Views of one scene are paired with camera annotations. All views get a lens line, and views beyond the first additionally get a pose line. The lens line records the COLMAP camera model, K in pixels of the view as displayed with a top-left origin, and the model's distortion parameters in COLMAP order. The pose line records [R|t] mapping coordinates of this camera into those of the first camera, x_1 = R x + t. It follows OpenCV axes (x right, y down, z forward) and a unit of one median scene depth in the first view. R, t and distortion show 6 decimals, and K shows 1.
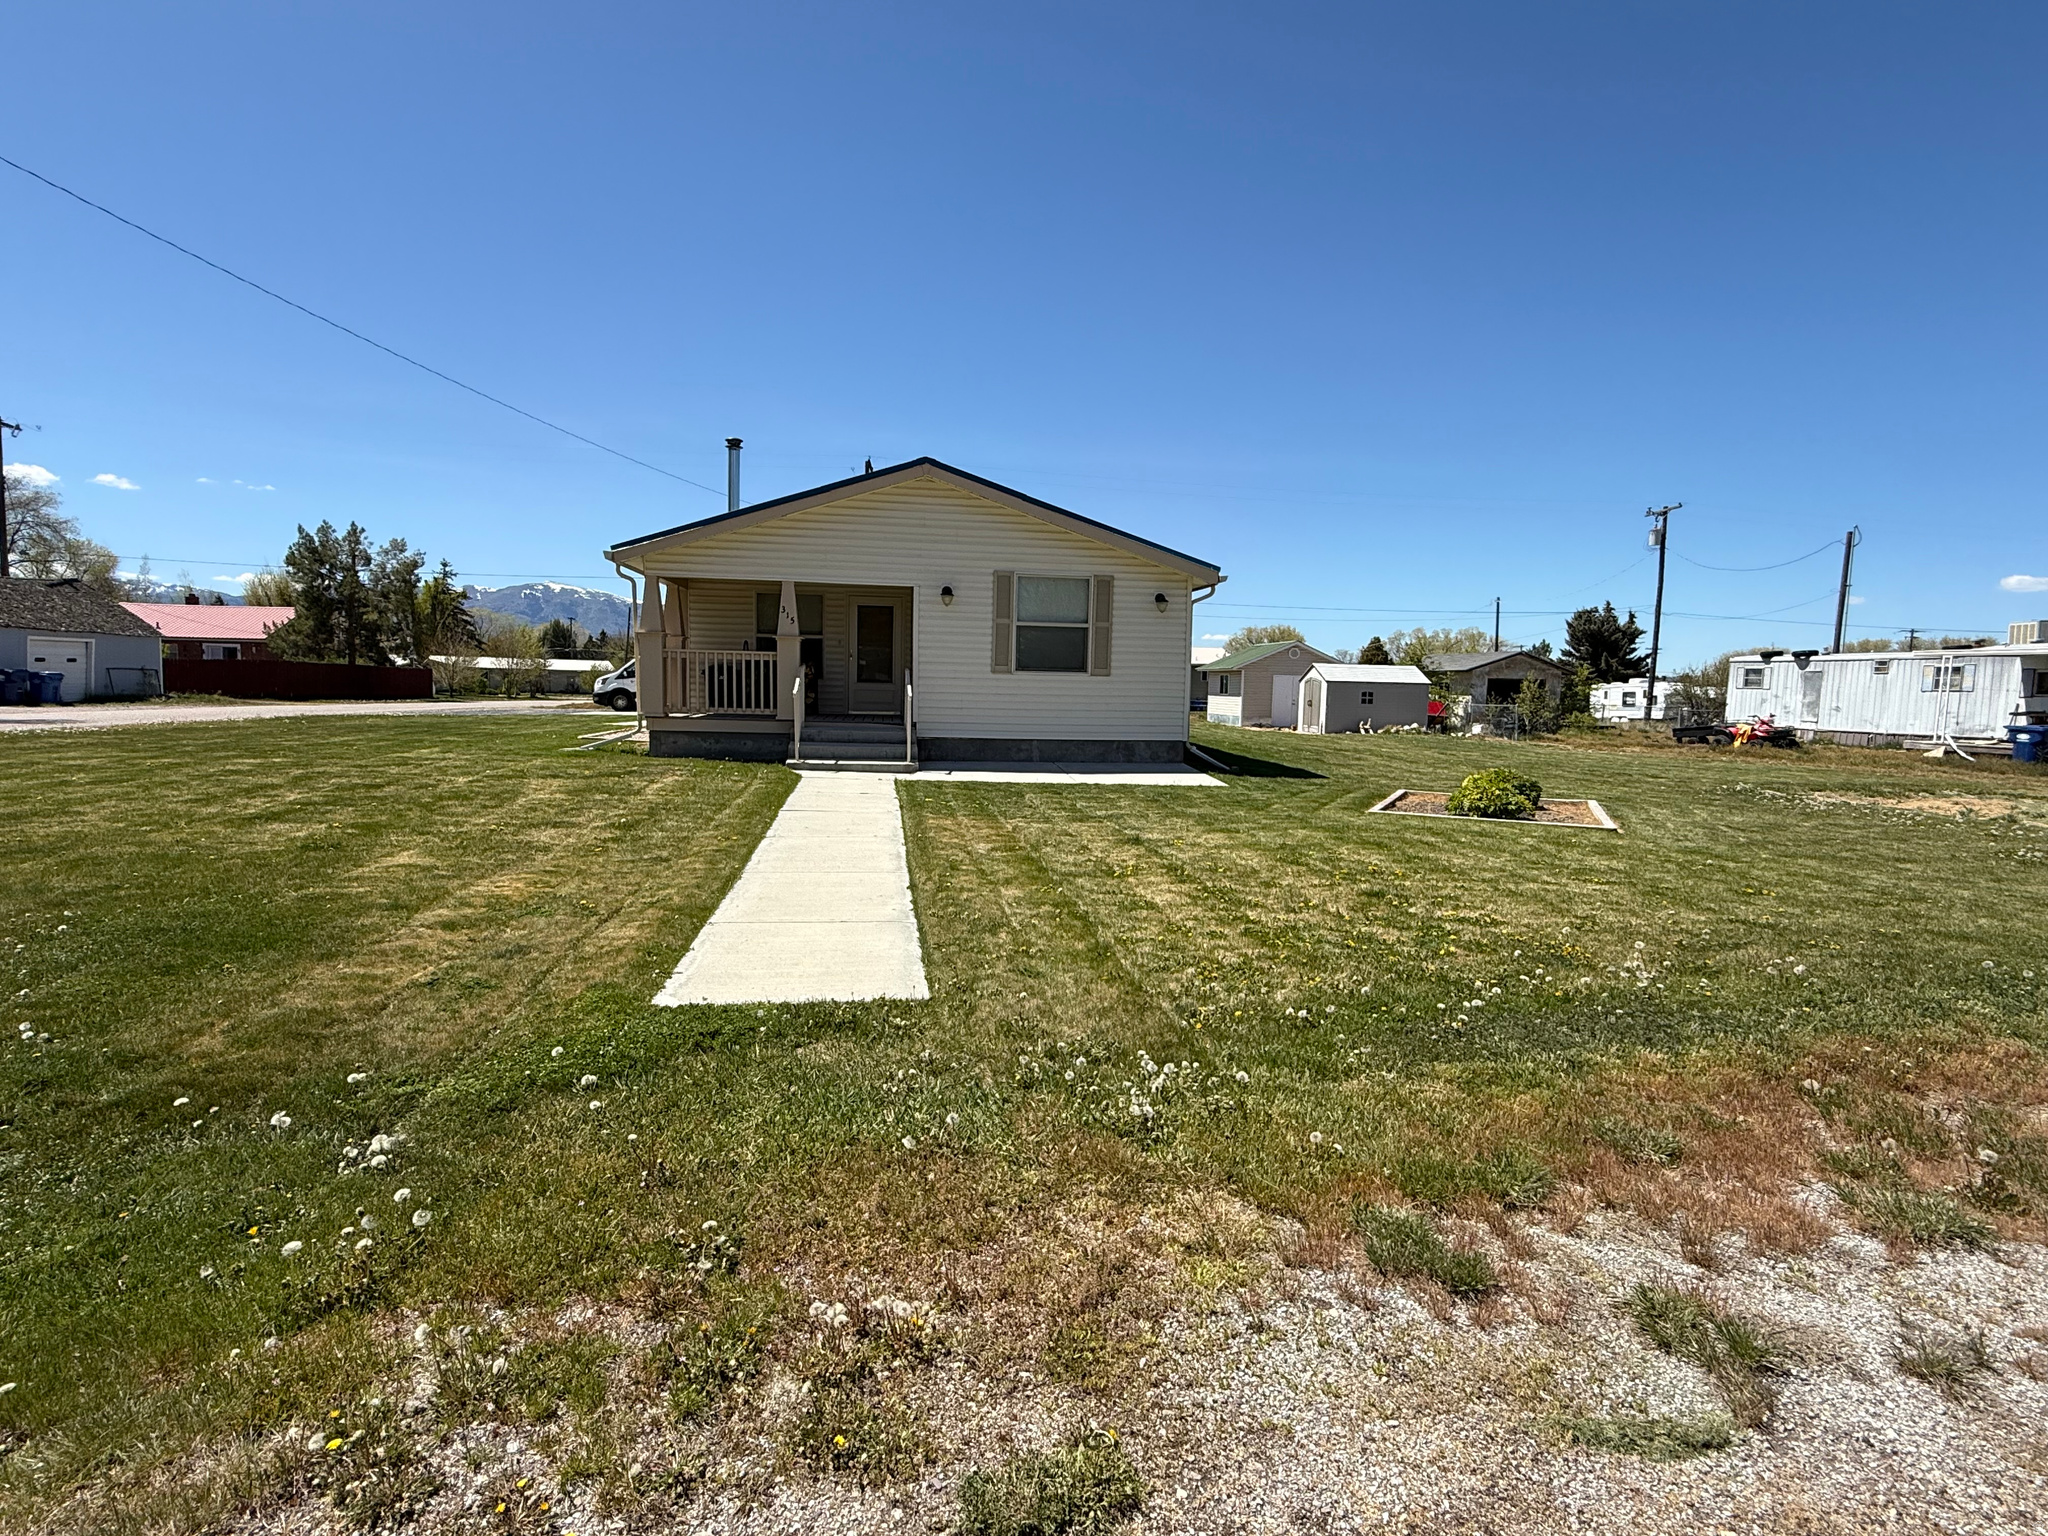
lens RADIAL K [[1034.6, 0, 1025.3], [0, 1034.6, 778.1], [0, 0, 1]] dist [0.003210, 0.000348]
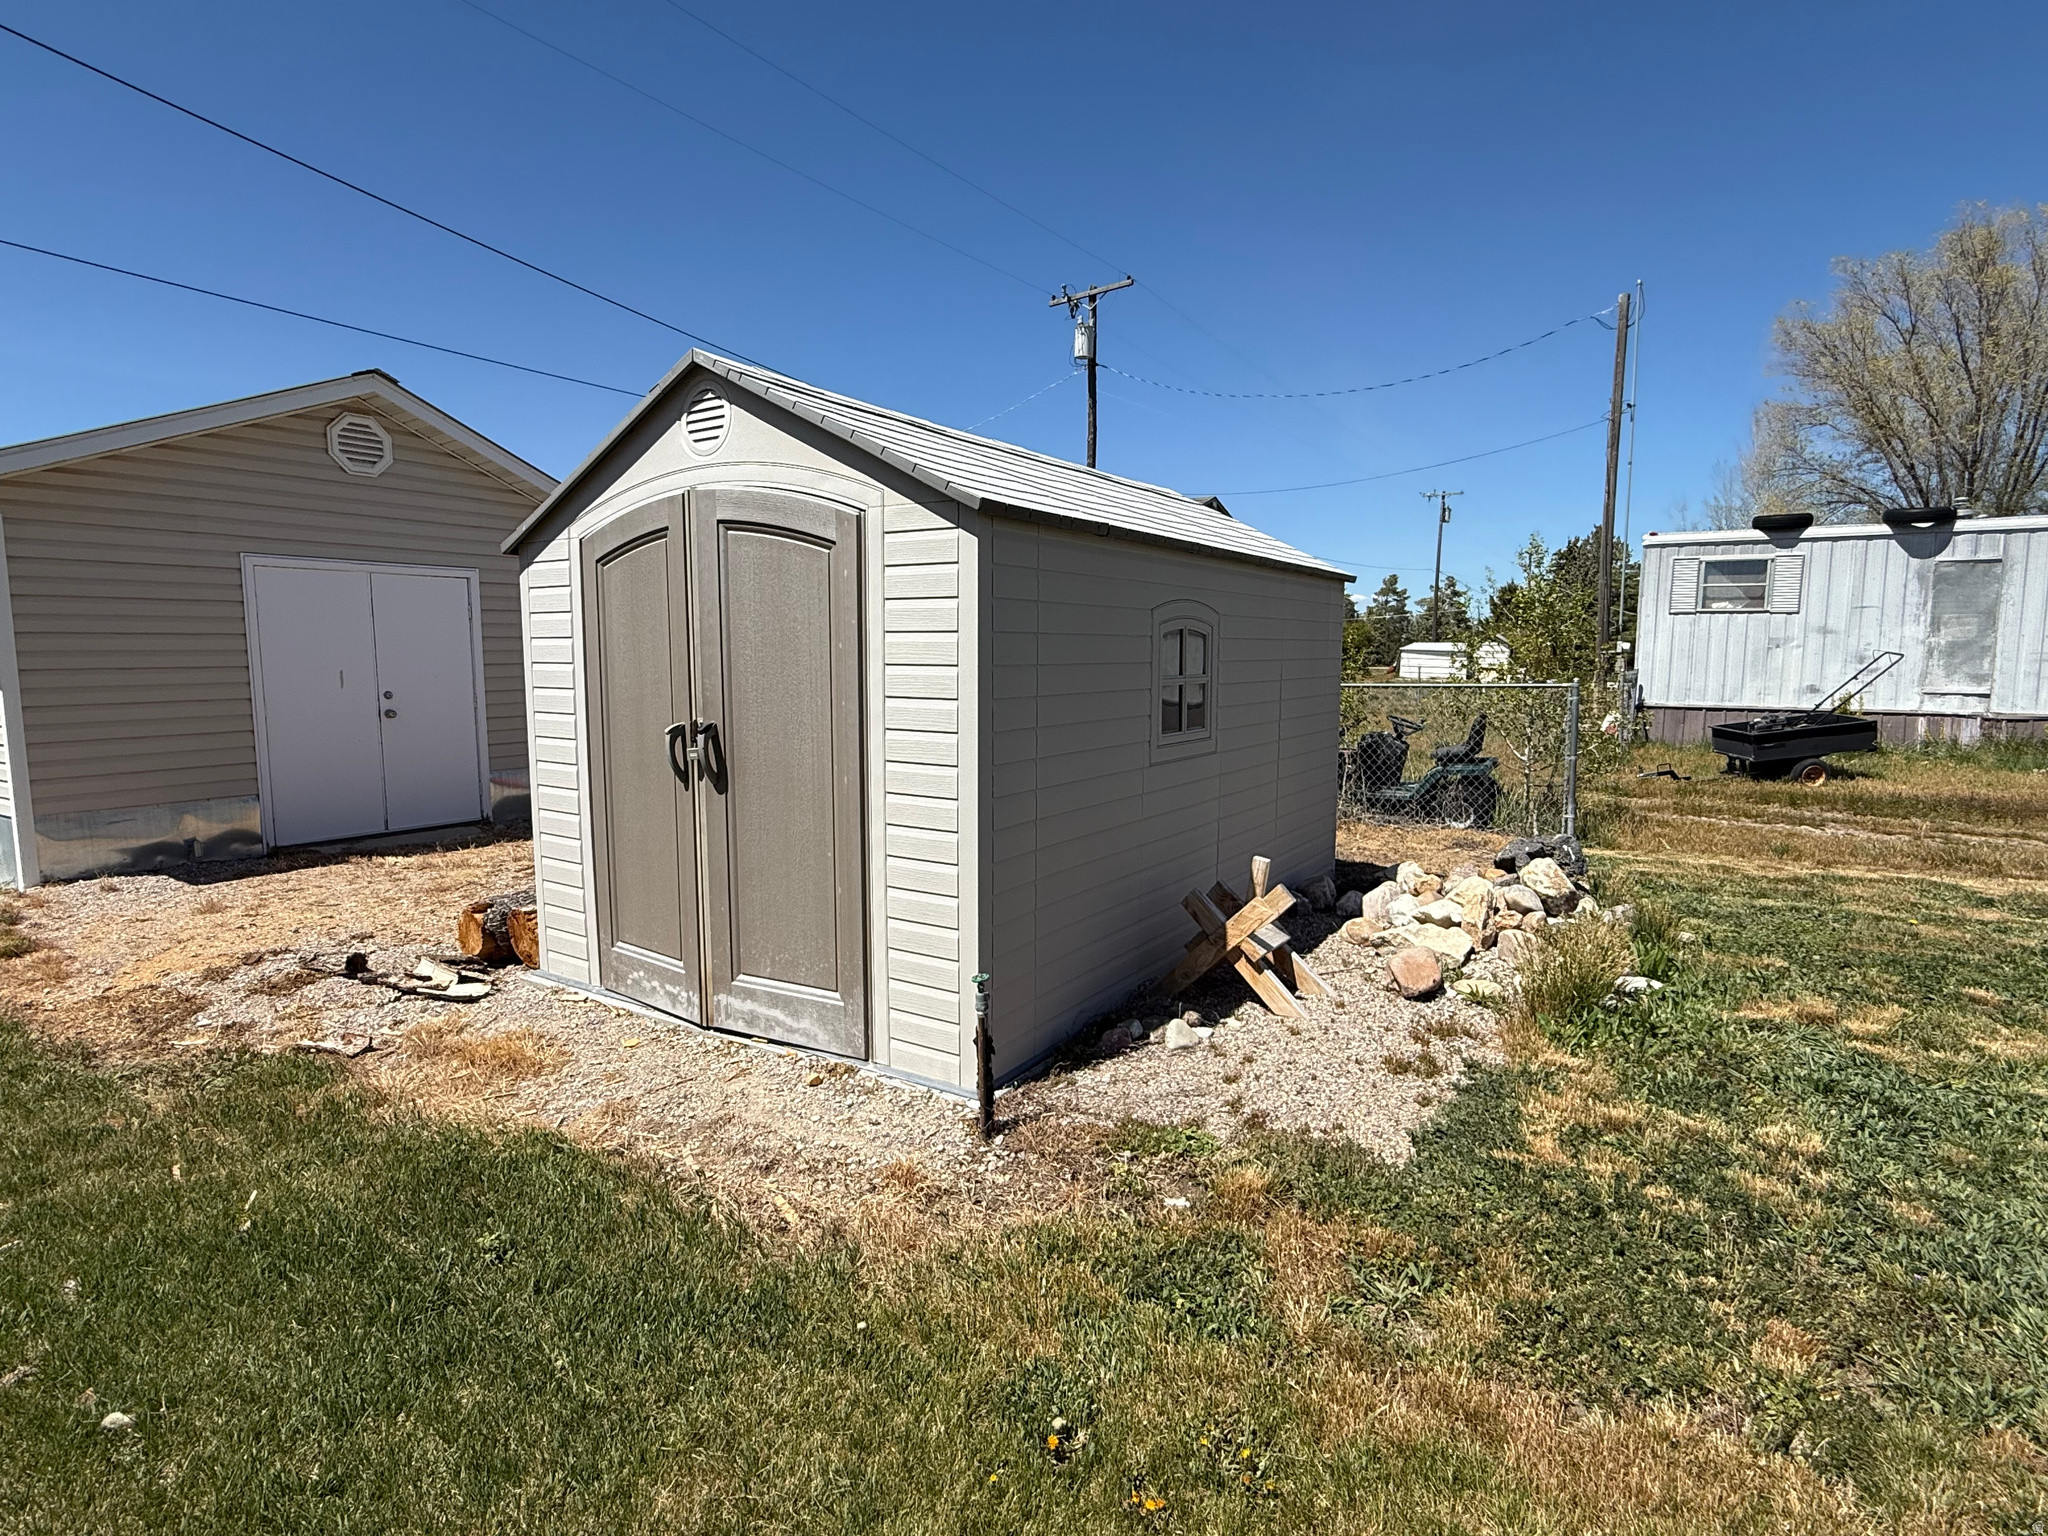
lens RADIAL K [[1034.6, 0, 1025.3], [0, 1034.6, 778.1], [0, 0, 1]] dist [0.003210, 0.000348]
pose [[0.648647, -0.118514, 0.751806, 0.245783], [0.083552, 0.992920, 0.084435, -0.085707], [-0.756490, 0.008046, 0.653956, 1.020900]]
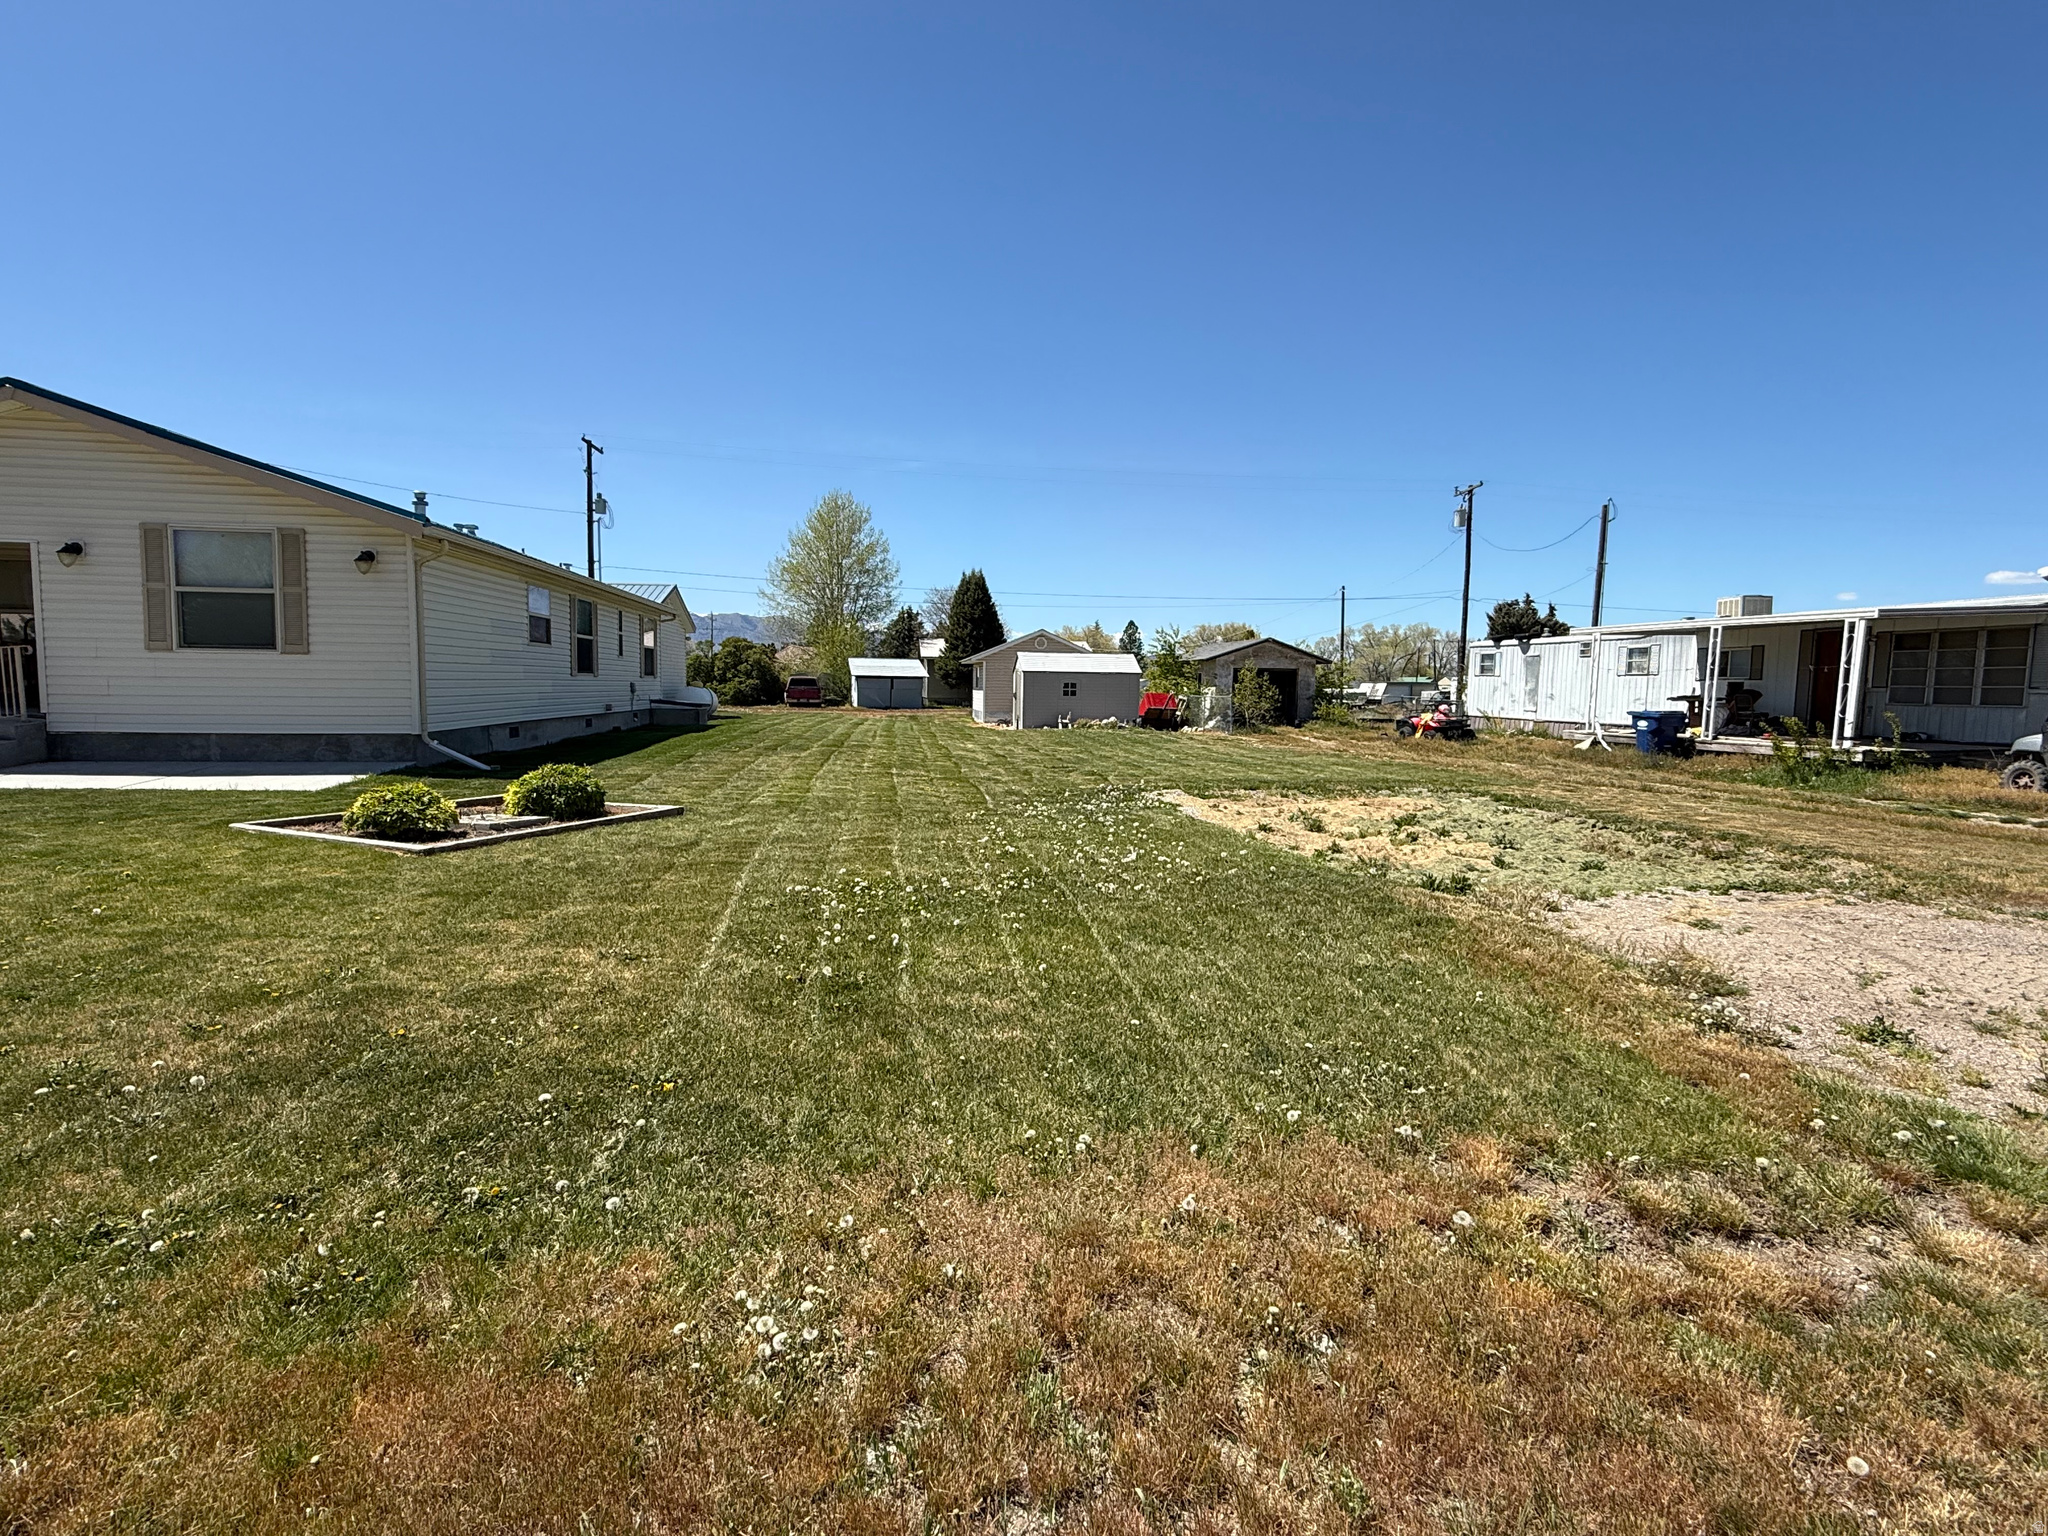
lens RADIAL K [[1034.6, 0, 1025.3], [0, 1034.6, 778.1], [0, 0, 1]] dist [0.003210, 0.000348]
pose [[0.999961, -0.008449, 0.002393, 0.314962], [0.008453, 0.999963, -0.001485, 0.001875], [-0.002380, 0.001505, 0.999996, 0.095689]]
